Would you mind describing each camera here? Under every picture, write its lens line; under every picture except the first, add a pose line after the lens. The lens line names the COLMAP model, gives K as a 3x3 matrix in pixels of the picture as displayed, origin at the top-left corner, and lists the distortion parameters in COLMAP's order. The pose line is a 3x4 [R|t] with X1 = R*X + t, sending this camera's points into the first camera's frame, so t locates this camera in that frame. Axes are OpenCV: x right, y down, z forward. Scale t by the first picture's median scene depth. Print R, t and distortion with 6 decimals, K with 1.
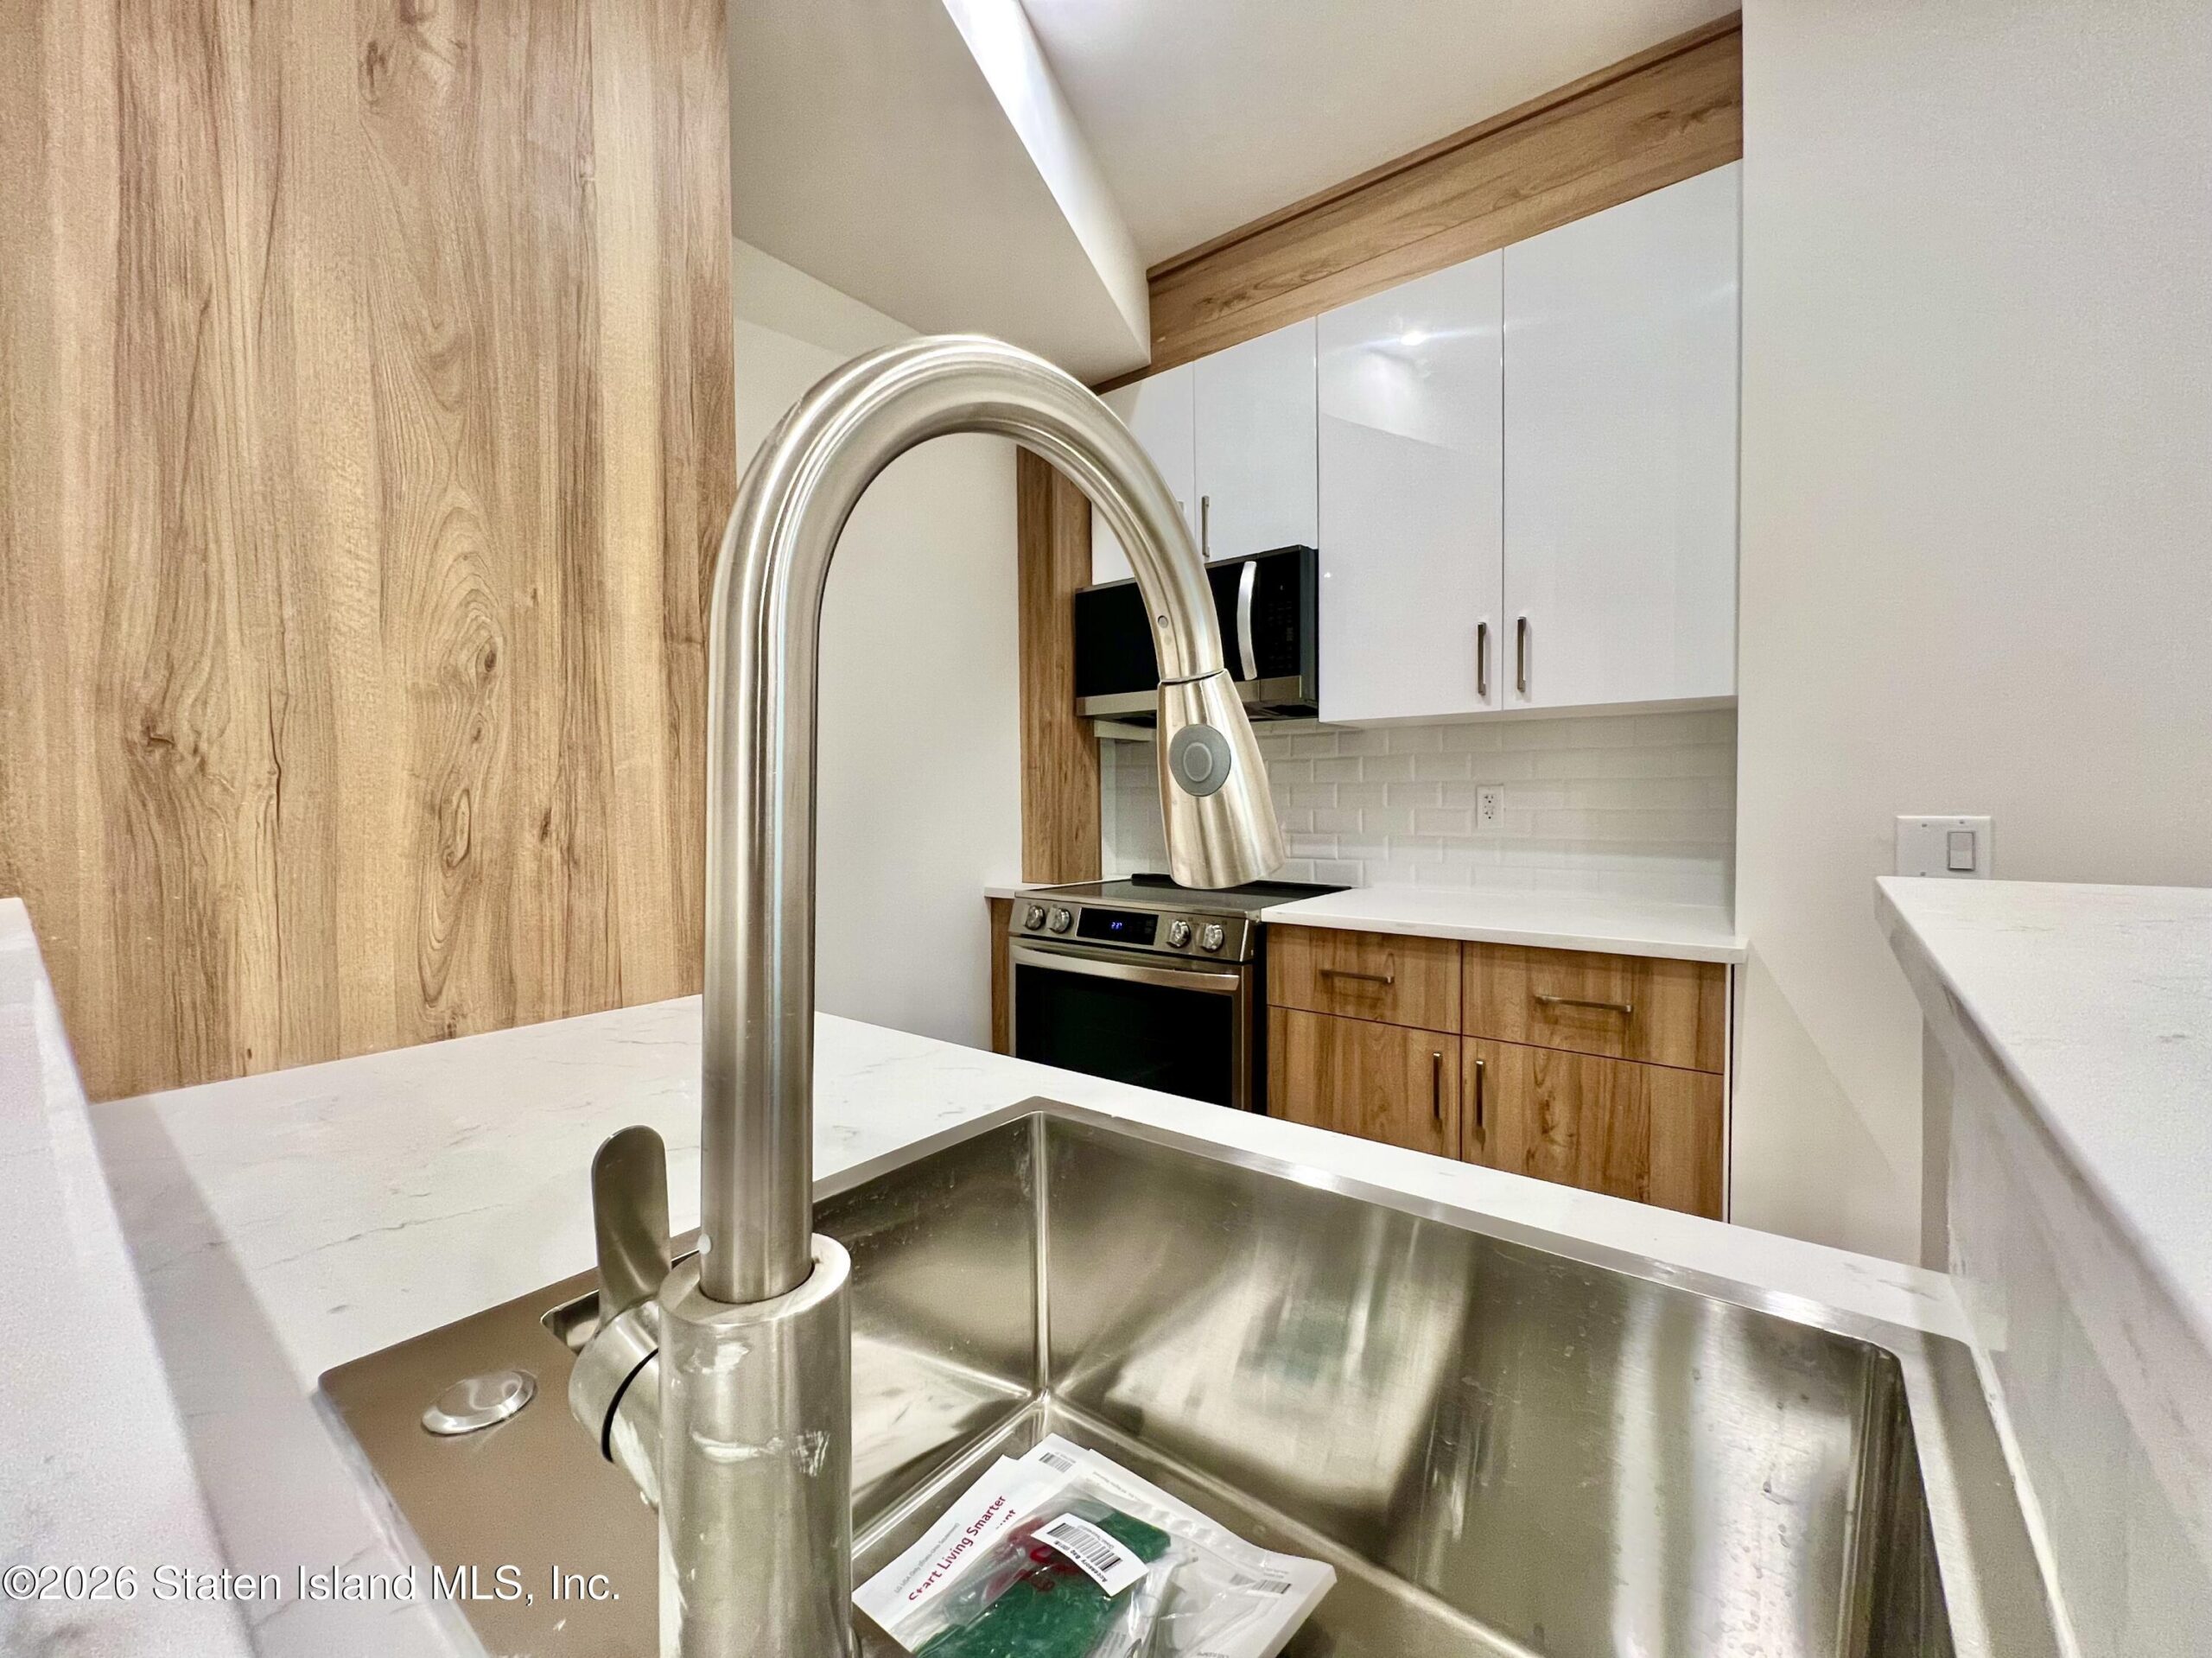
lens RADIAL K [[874.5, 0, 1088.6], [0, 874.5, 816.7], [0, 0, 1]] dist [0.001510, 0.000068]
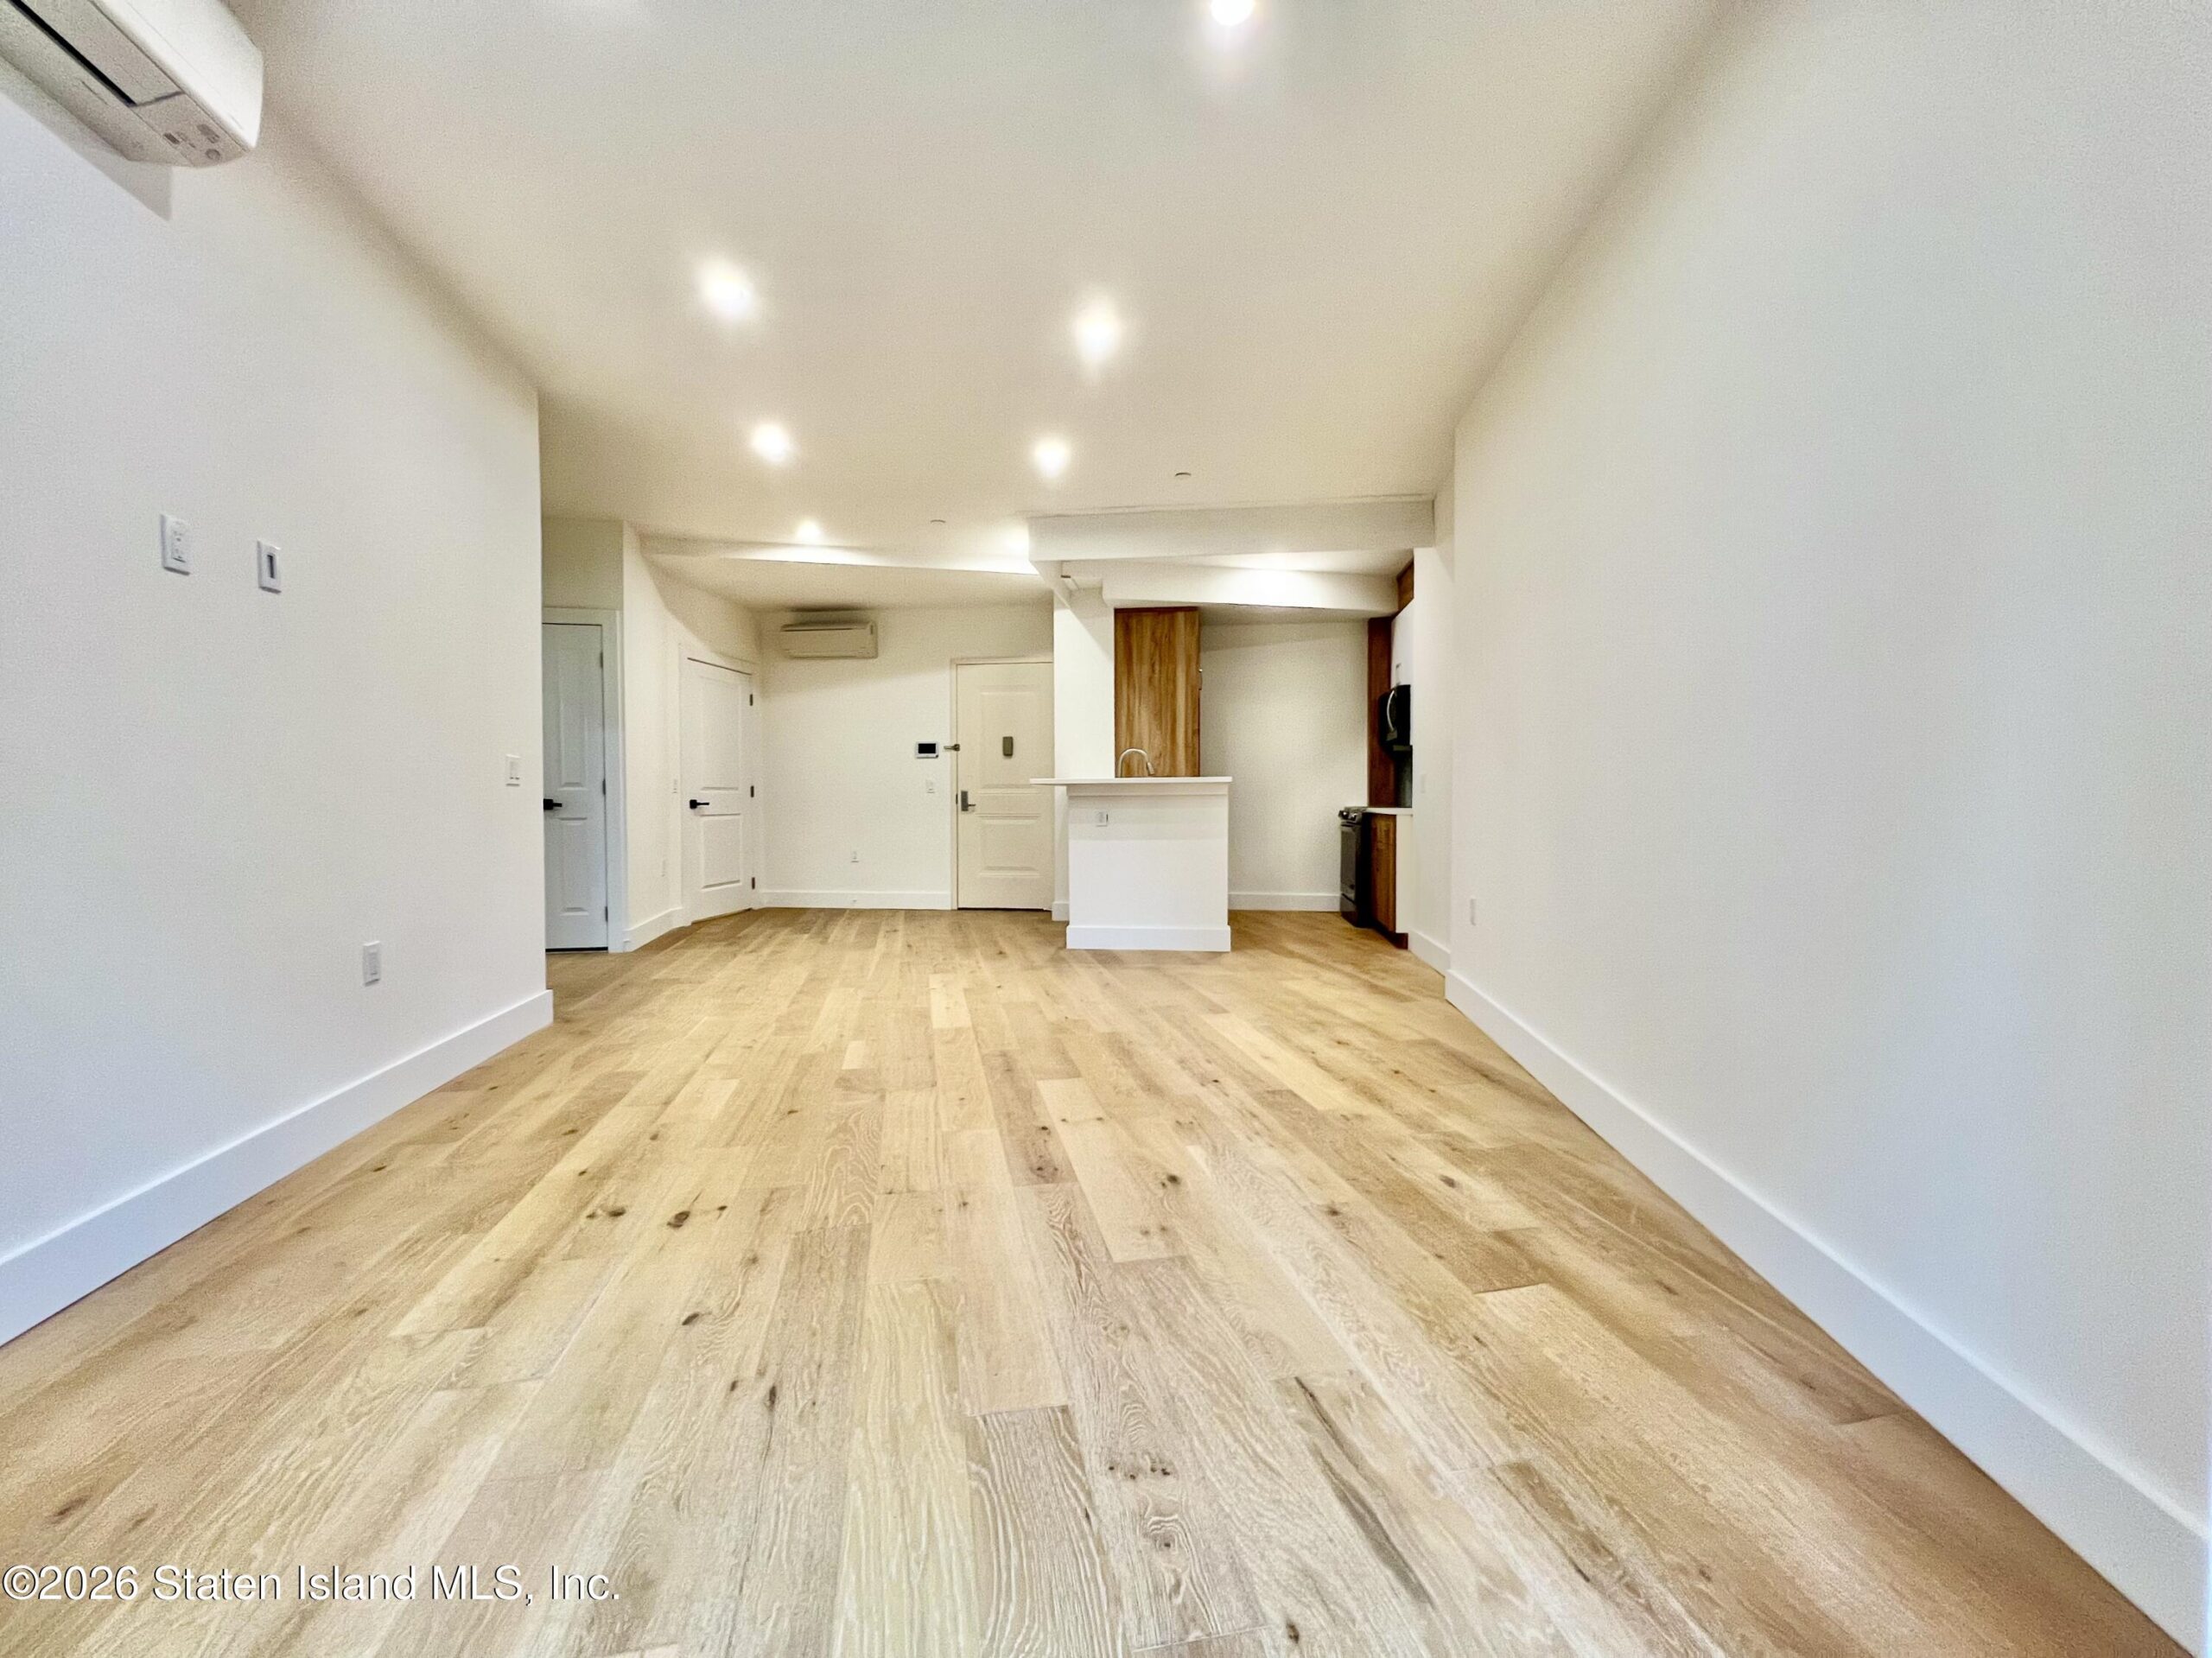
lens RADIAL K [[887.8, 0, 1106.0], [0, 887.8, 829.0], [0, 0, 1]] dist [0.001042, 0.000116]
pose [[0.775765, 0.028708, -0.630369, 3.505140], [-0.016498, 0.999546, 0.025218, 0.258596], [0.630807, -0.009164, 0.775886, -4.855774]]
